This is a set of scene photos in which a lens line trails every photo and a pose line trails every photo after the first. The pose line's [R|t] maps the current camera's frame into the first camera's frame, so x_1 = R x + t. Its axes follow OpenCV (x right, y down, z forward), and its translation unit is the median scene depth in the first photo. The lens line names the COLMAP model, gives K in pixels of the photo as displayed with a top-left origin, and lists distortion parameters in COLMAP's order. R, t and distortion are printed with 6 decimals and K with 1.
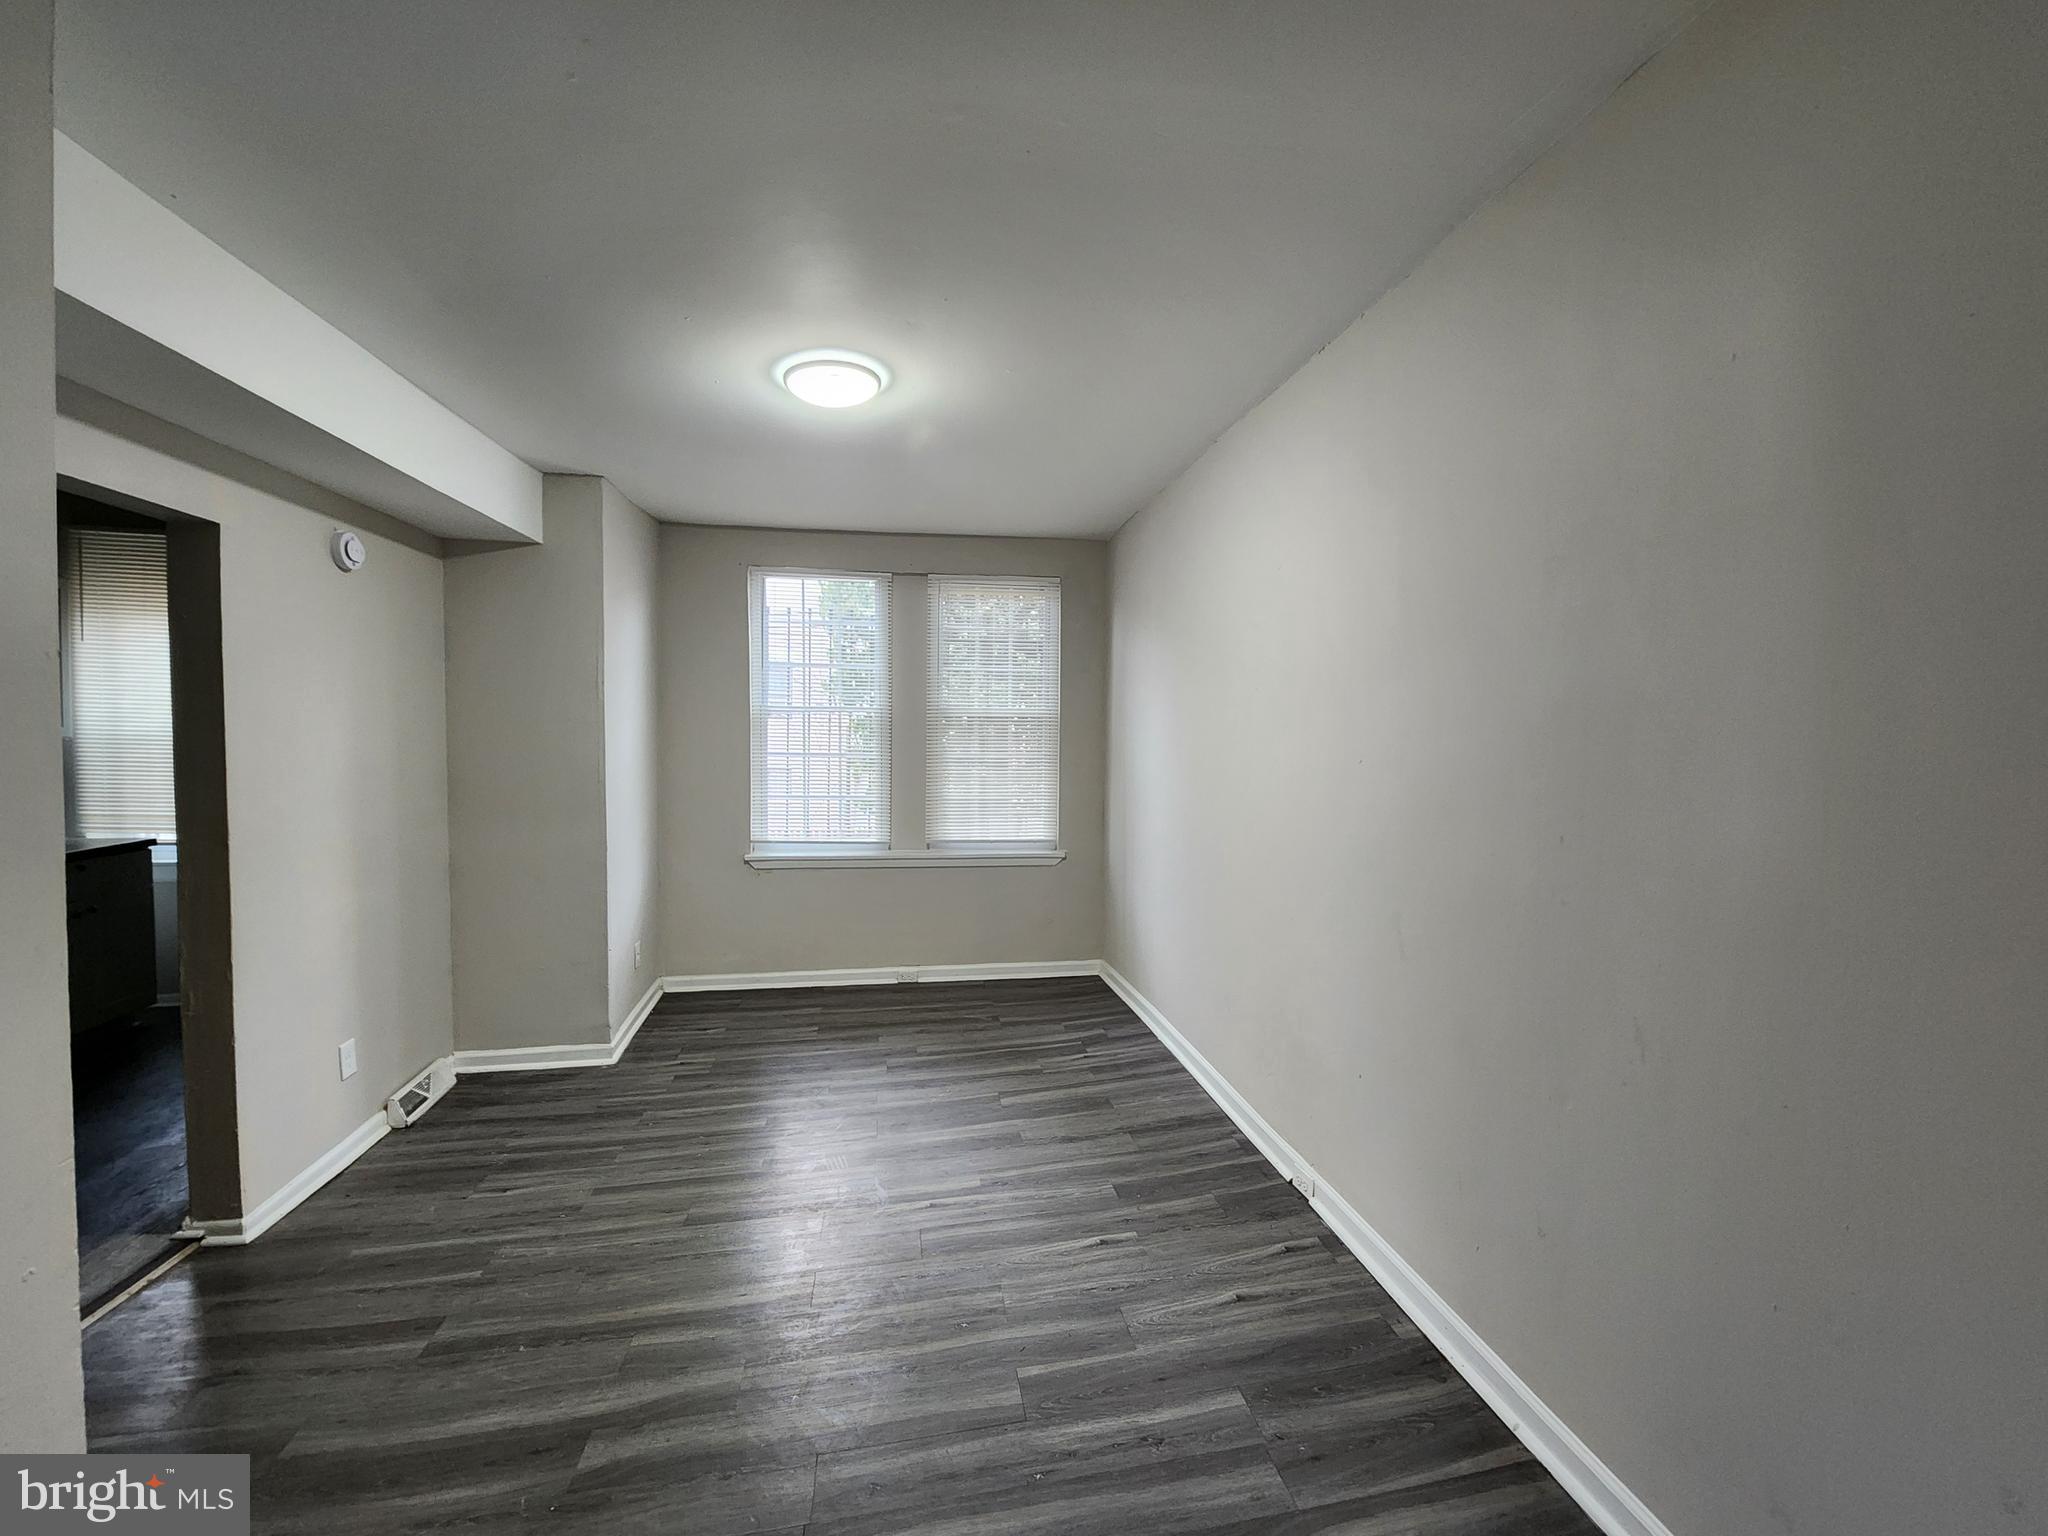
lens RADIAL K [[839.6, 0, 1033.7], [0, 839.6, 761.2], [0, 0, 1]] dist [0.003826, 0.001178]
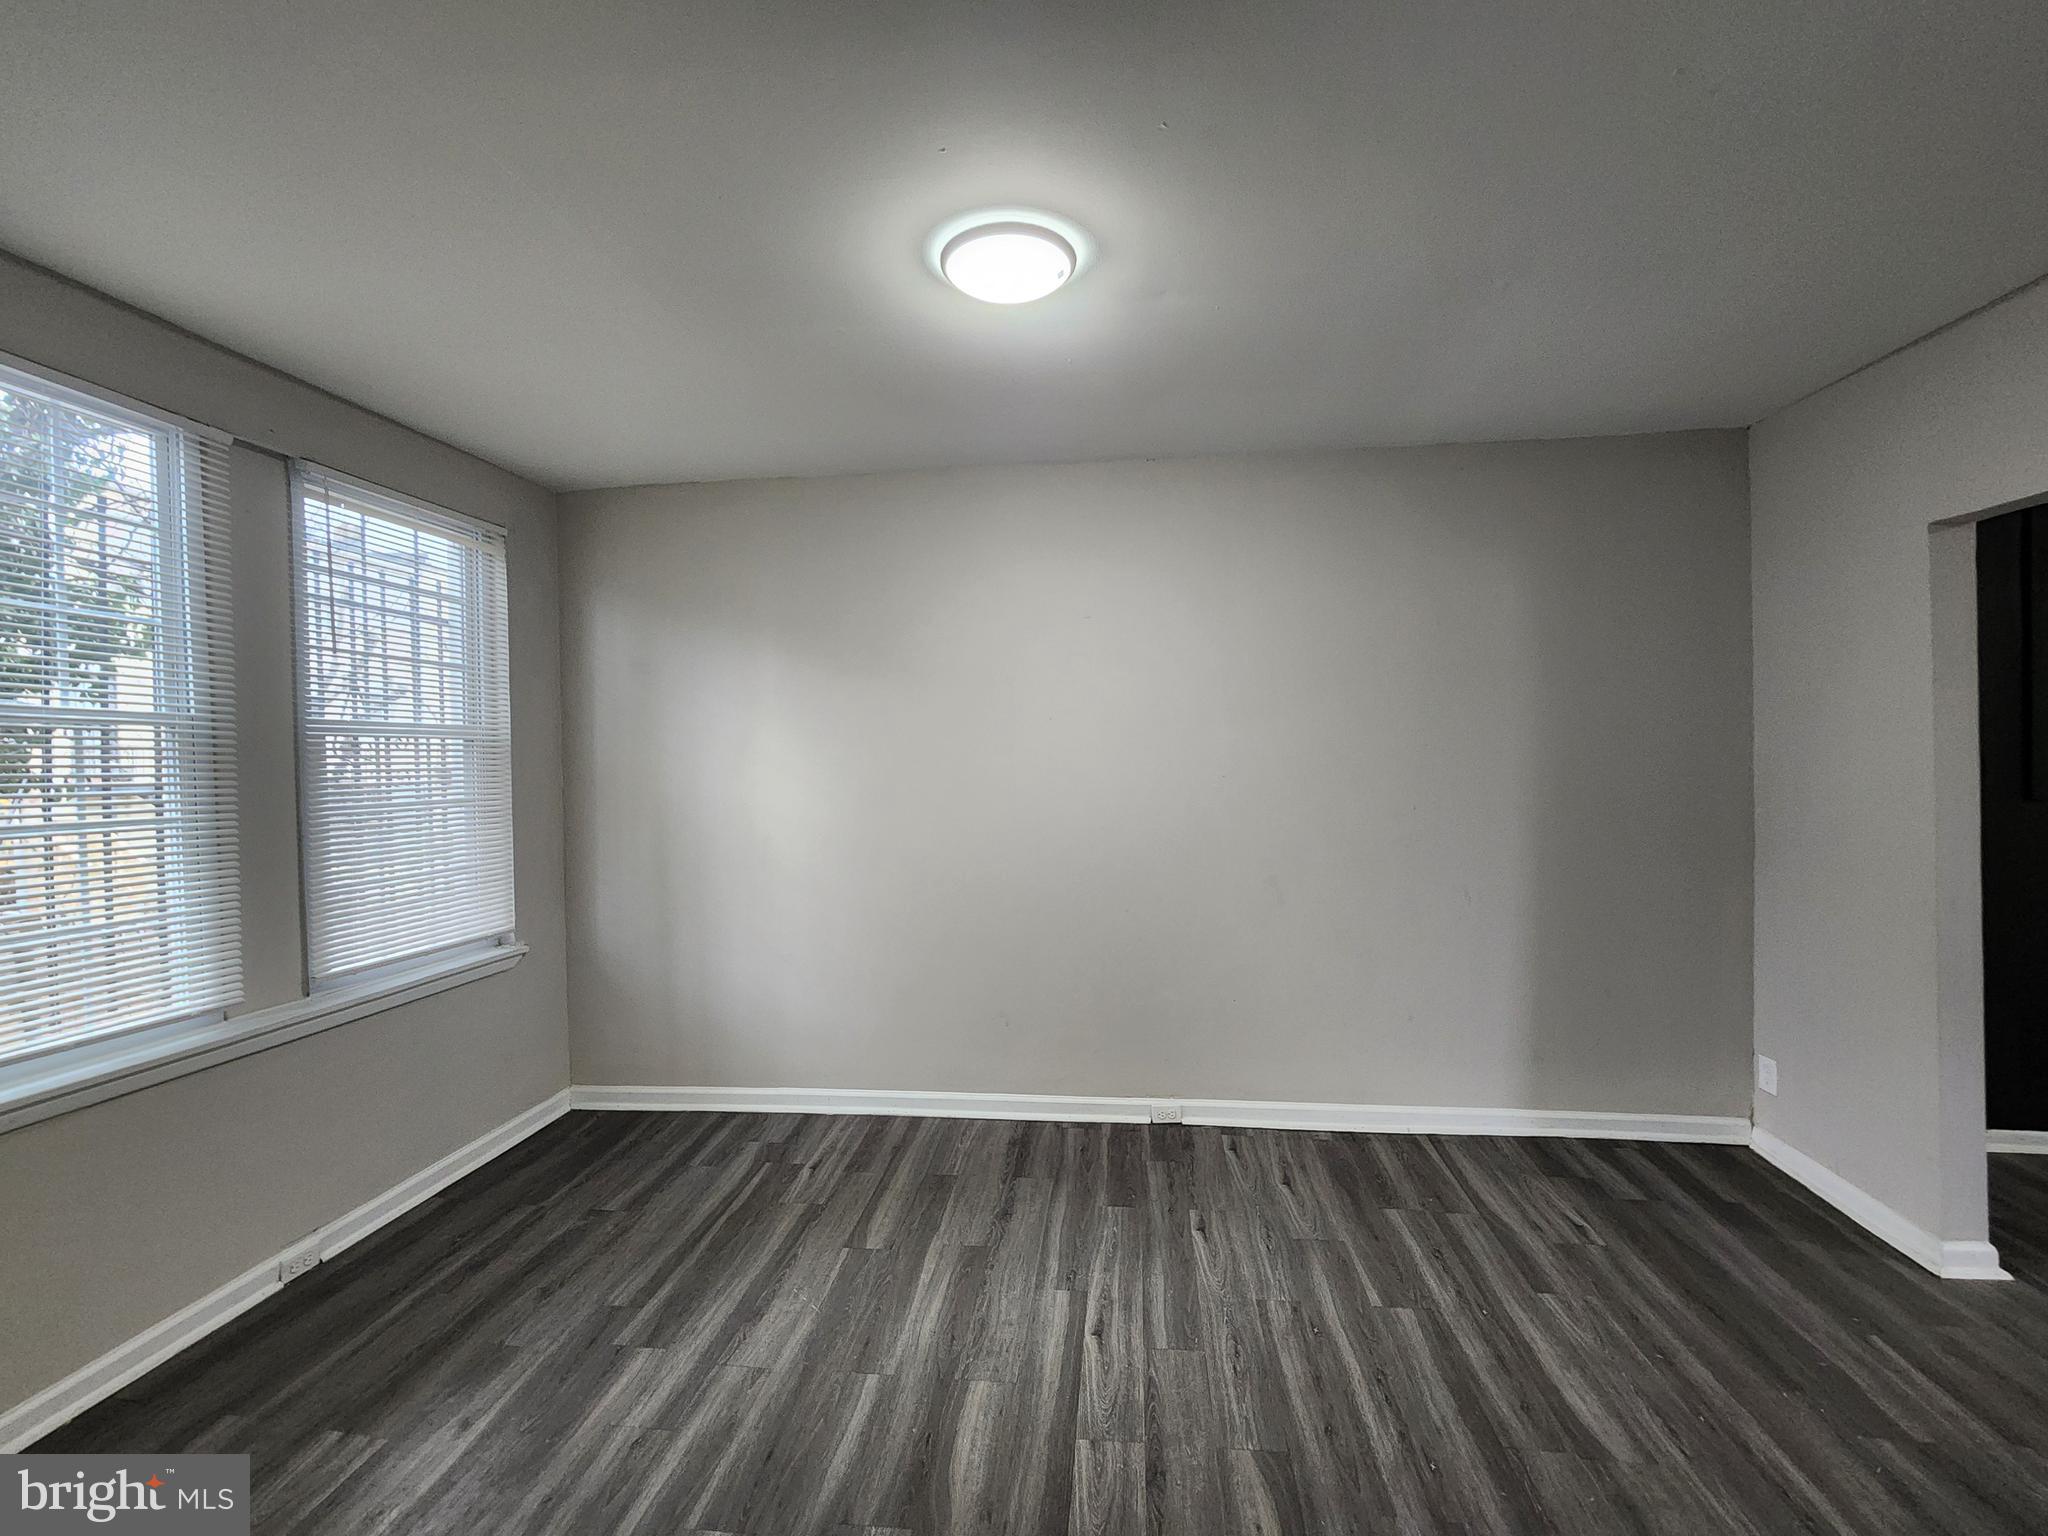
lens RADIAL K [[839.6, 0, 1033.2], [0, 839.6, 773.5], [0, 0, 1]] dist [0.003826, 0.001178]
pose [[0.277531, -0.022824, 0.960446, -0.680614], [0.041433, 0.999072, 0.011769, -0.025862], [-0.959823, 0.036528, 0.278219, 0.597348]]
